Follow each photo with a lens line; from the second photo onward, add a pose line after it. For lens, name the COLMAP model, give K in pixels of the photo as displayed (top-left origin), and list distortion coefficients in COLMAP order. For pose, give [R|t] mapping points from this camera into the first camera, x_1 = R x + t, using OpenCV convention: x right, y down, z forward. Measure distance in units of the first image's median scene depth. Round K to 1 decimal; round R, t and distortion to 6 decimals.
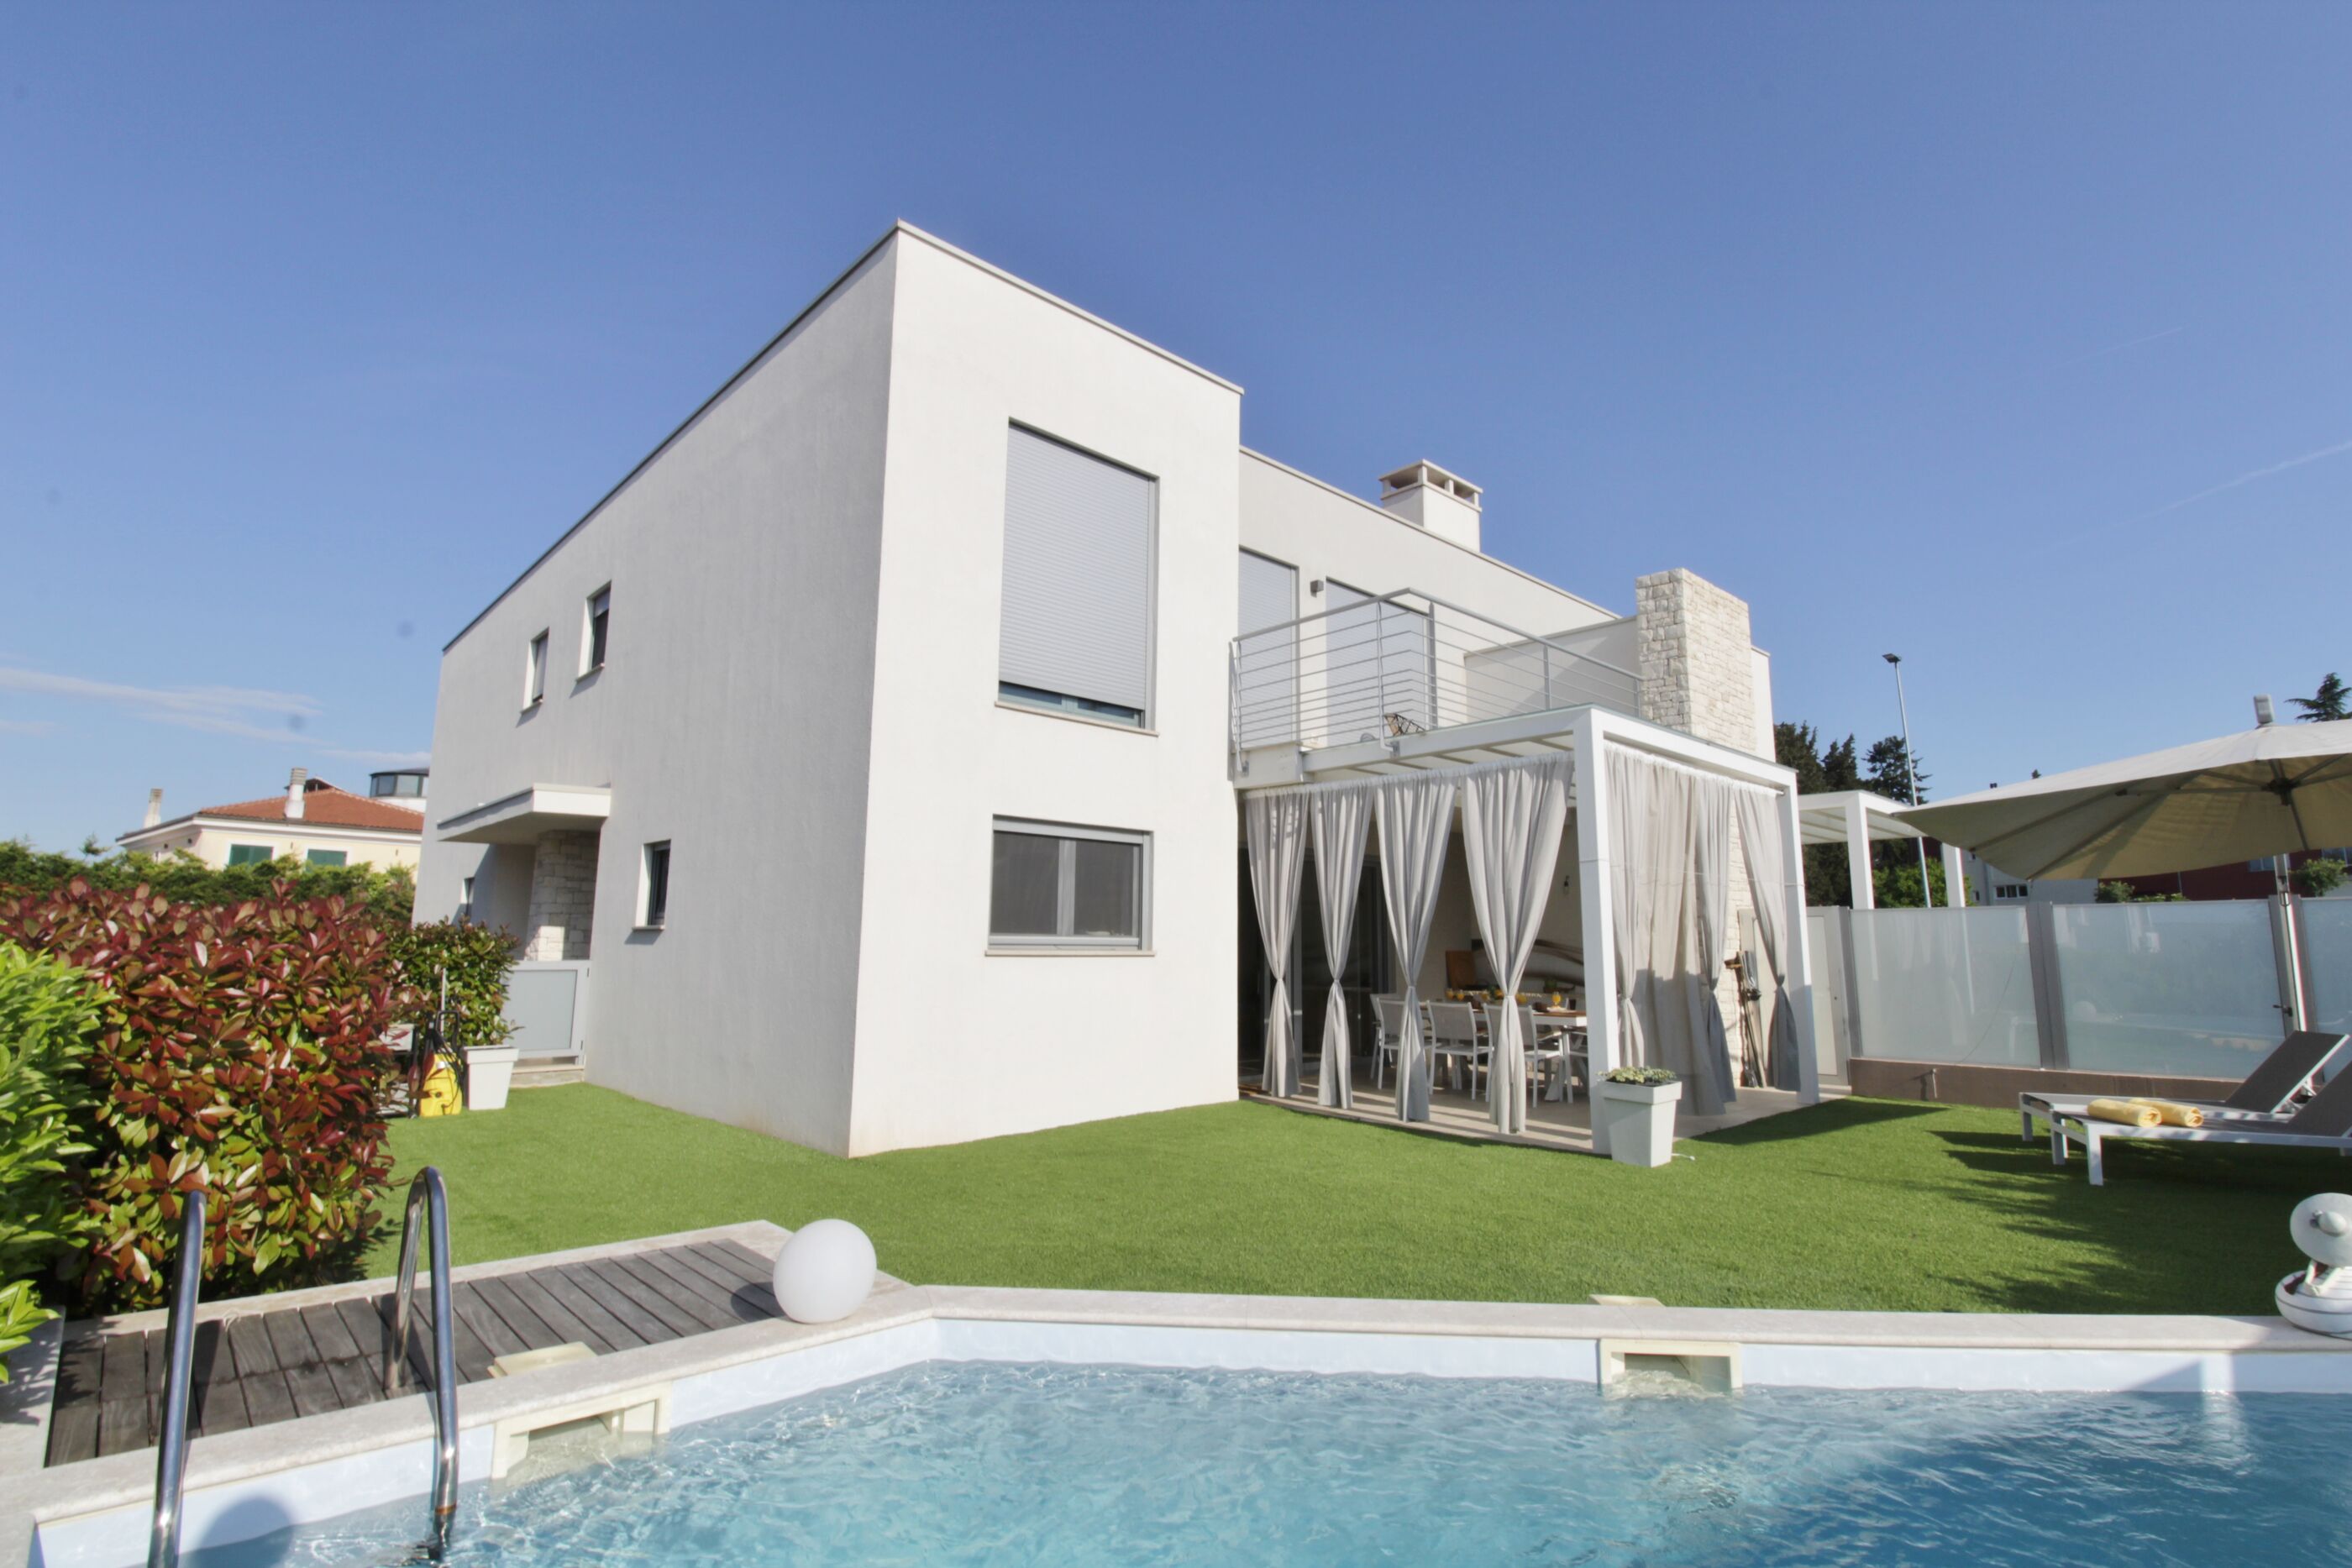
lens RADIAL K [[1119.6, 0, 1202.0], [0, 1119.6, 780.6], [0, 0, 1]] dist [-0.000396, -0.013512]
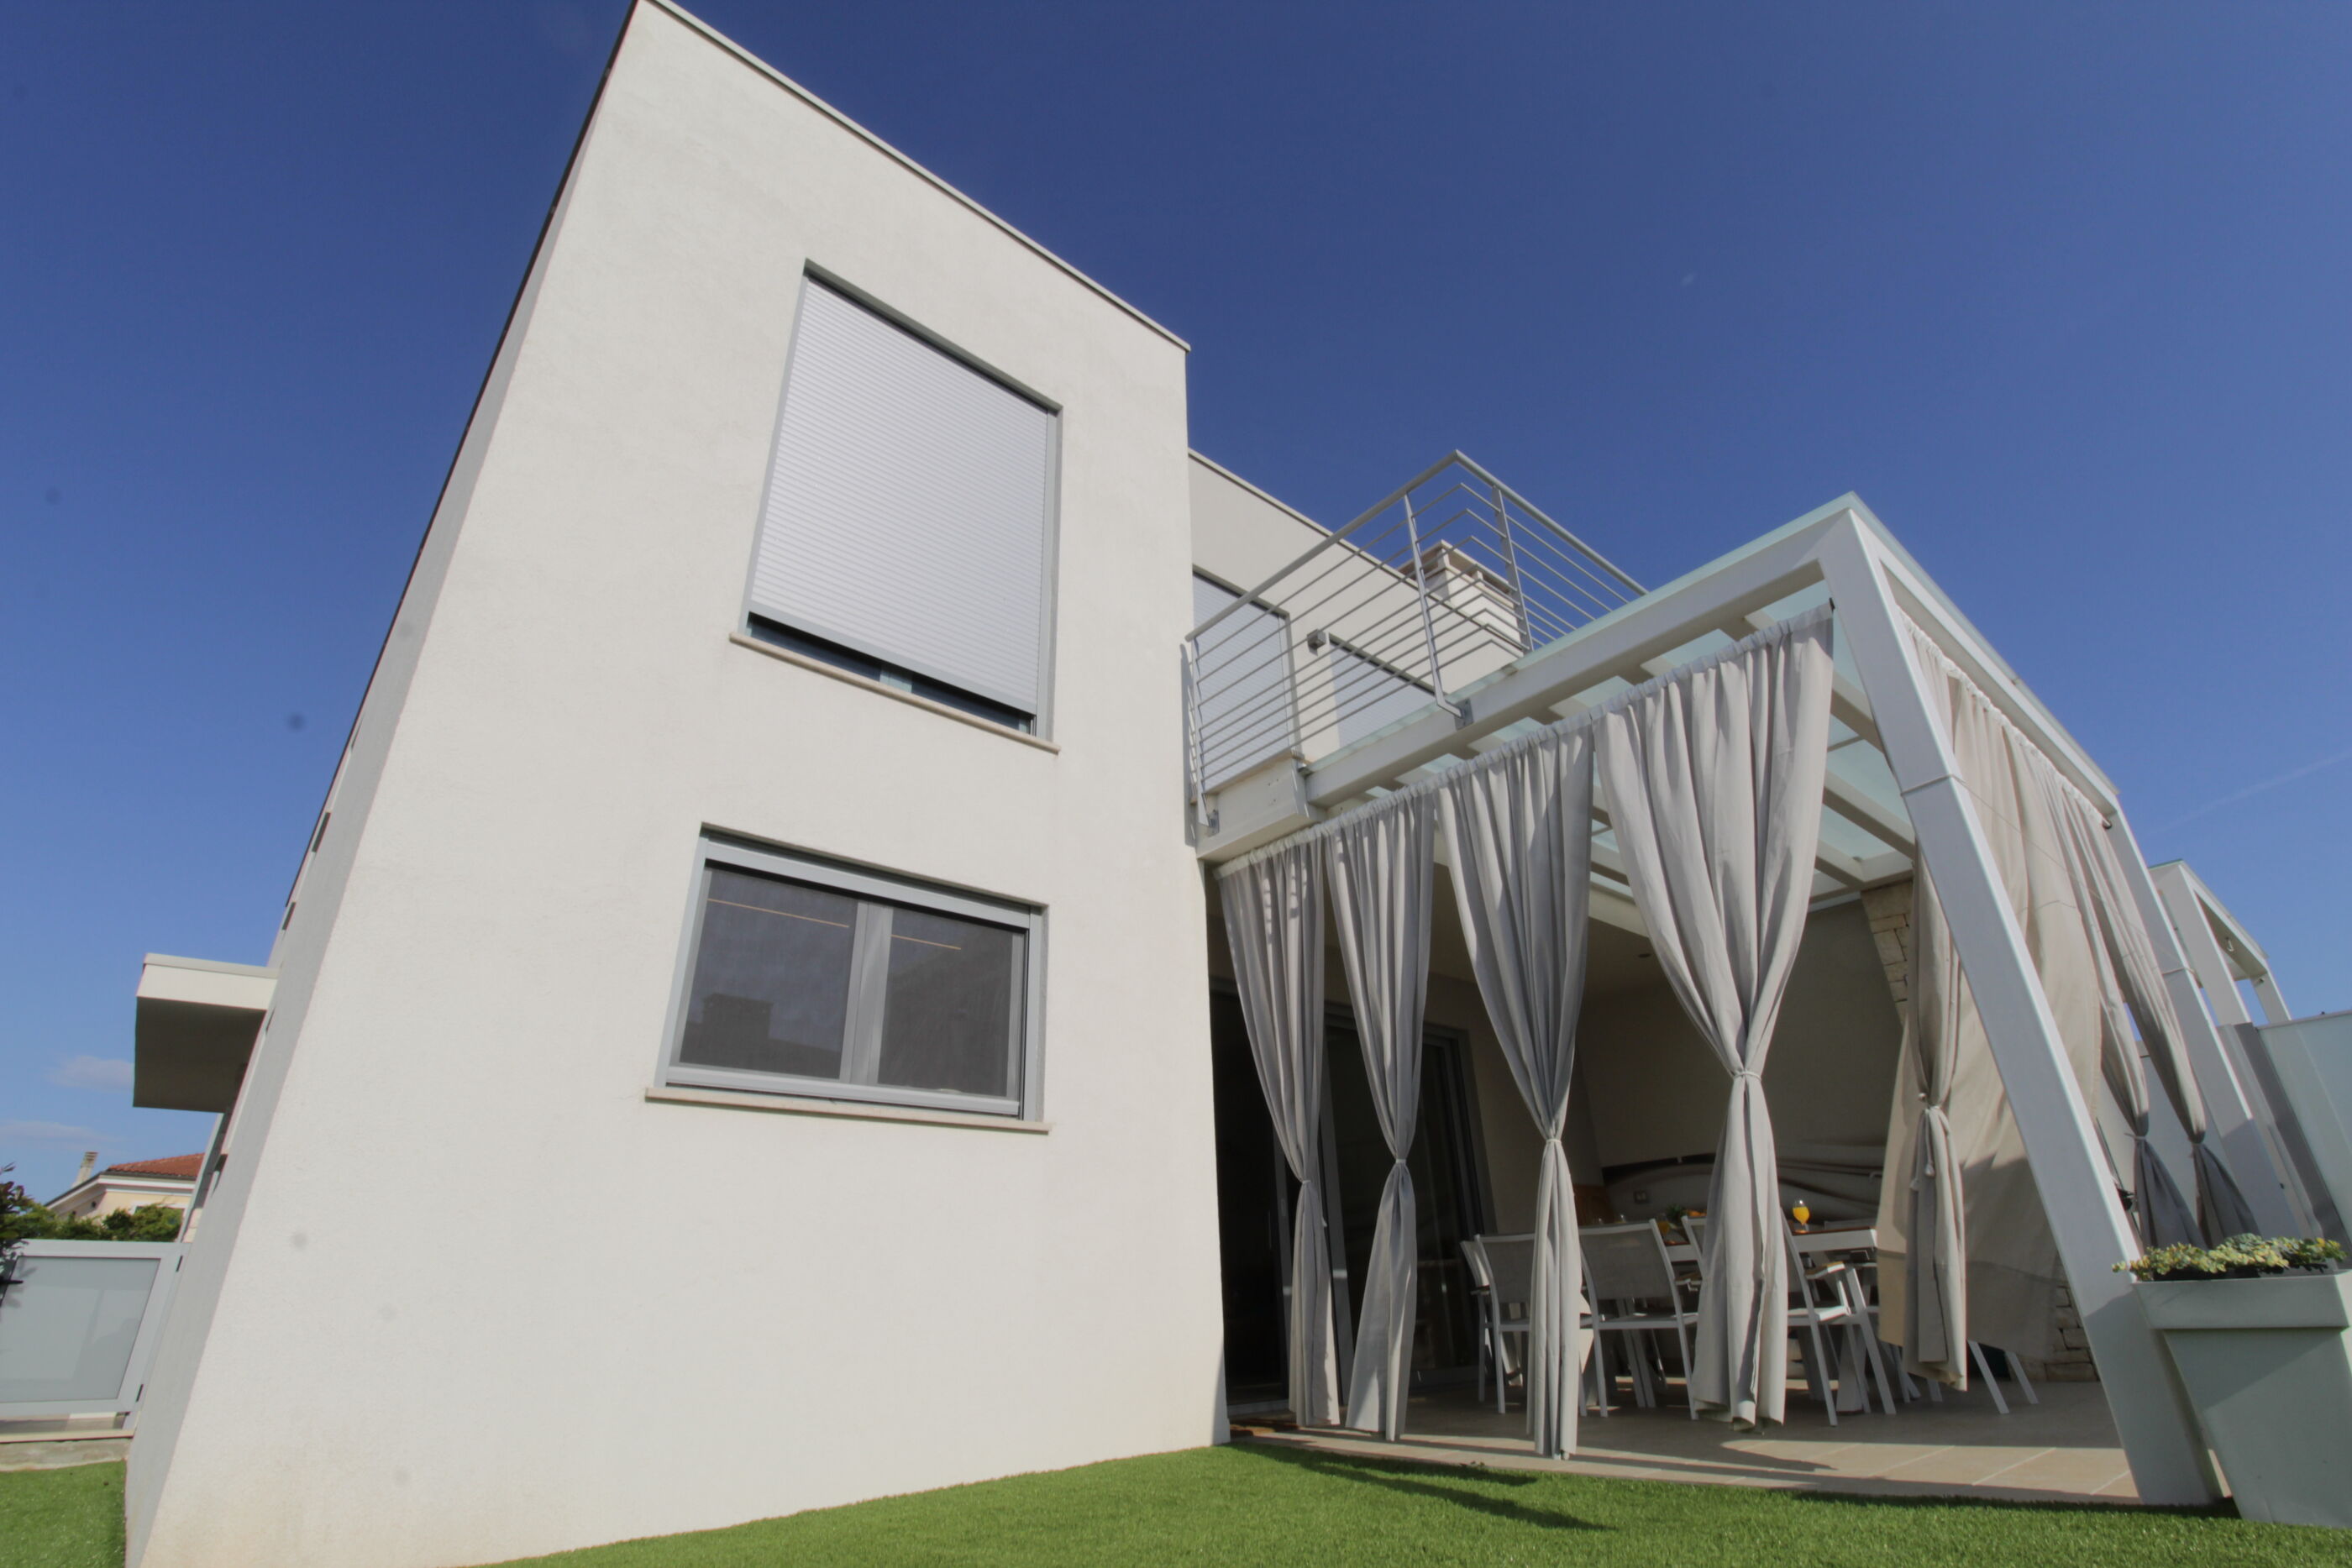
lens RADIAL K [[1082.9, 0, 1206.0], [0, 1082.9, 790.2], [0, 0, 1]] dist [-0.003598, -0.000595]
pose [[0.998296, -0.056382, -0.015009, 0.058460], [0.049522, 0.954829, -0.293002, 0.189945], [0.030851, 0.291759, 0.955994, 0.576377]]
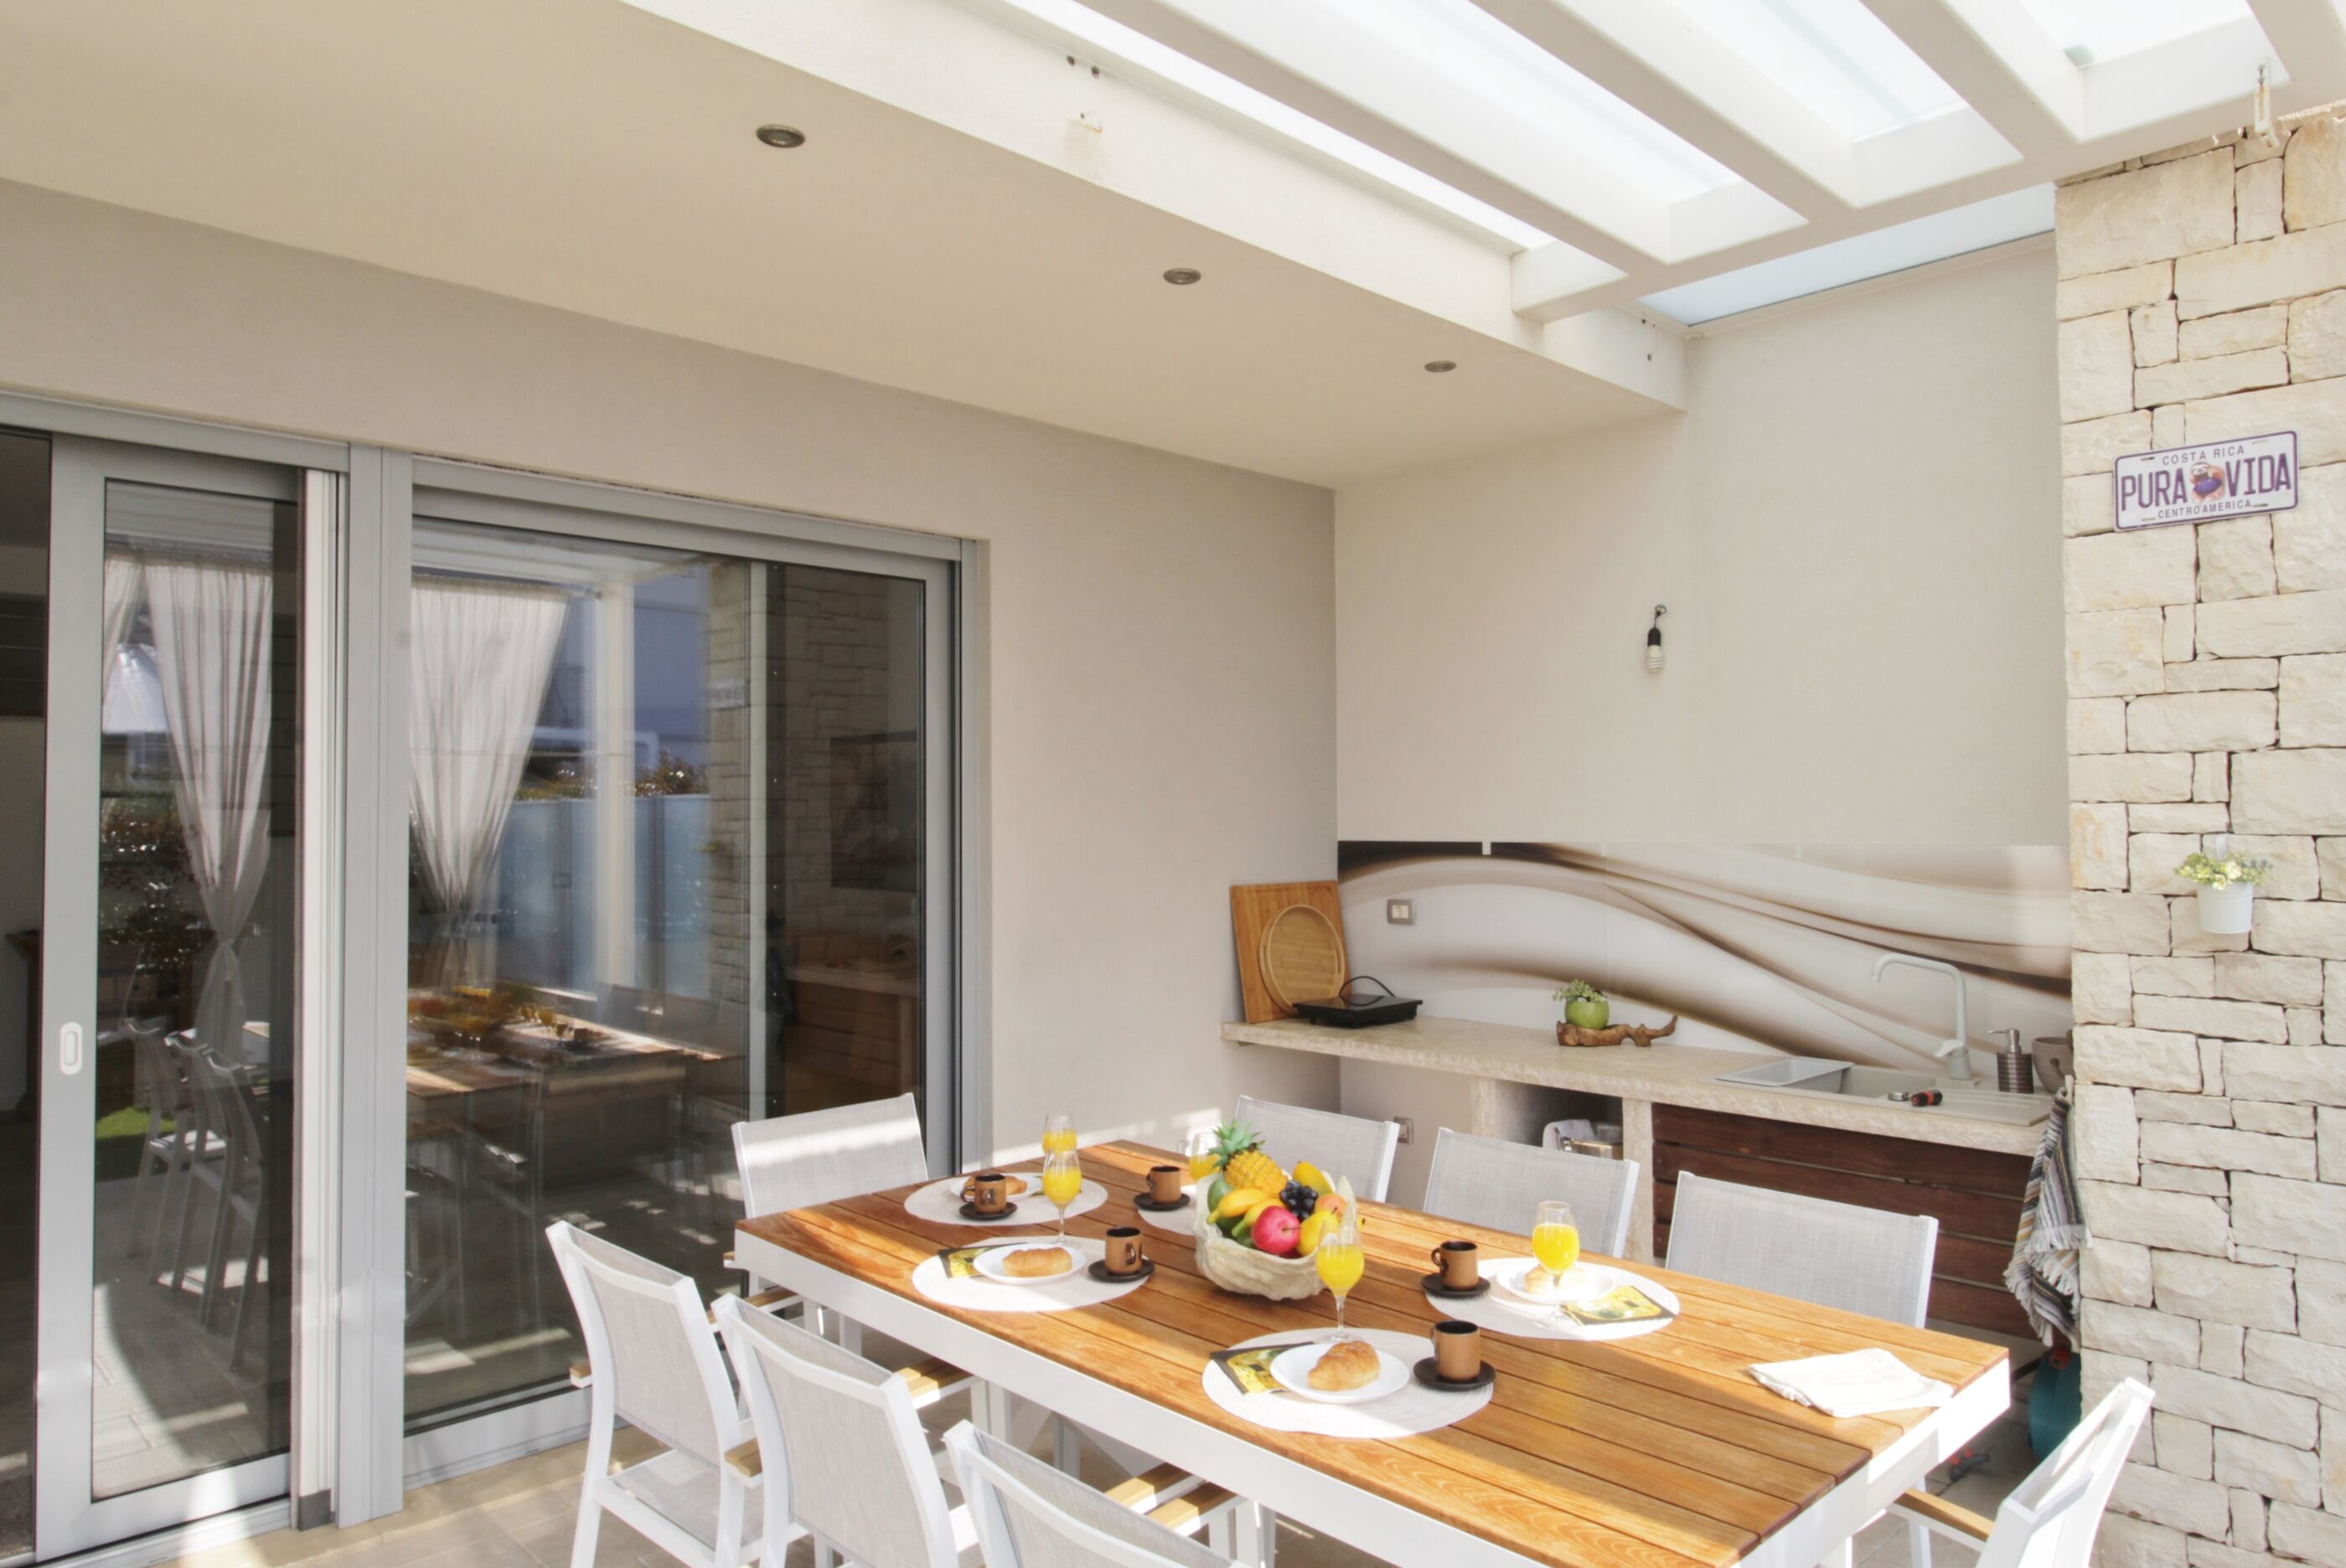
lens RADIAL K [[1488.2, 0, 1173.0], [0, 1488.2, 784.0], [0, 0, 1]] dist [-0.003029, -0.001495]
pose [[0.999924, -0.011870, -0.003223, 0.359793], [0.012186, 0.991584, 0.128891, 0.134331], [0.001666, -0.128921, 0.991653, 1.085757]]
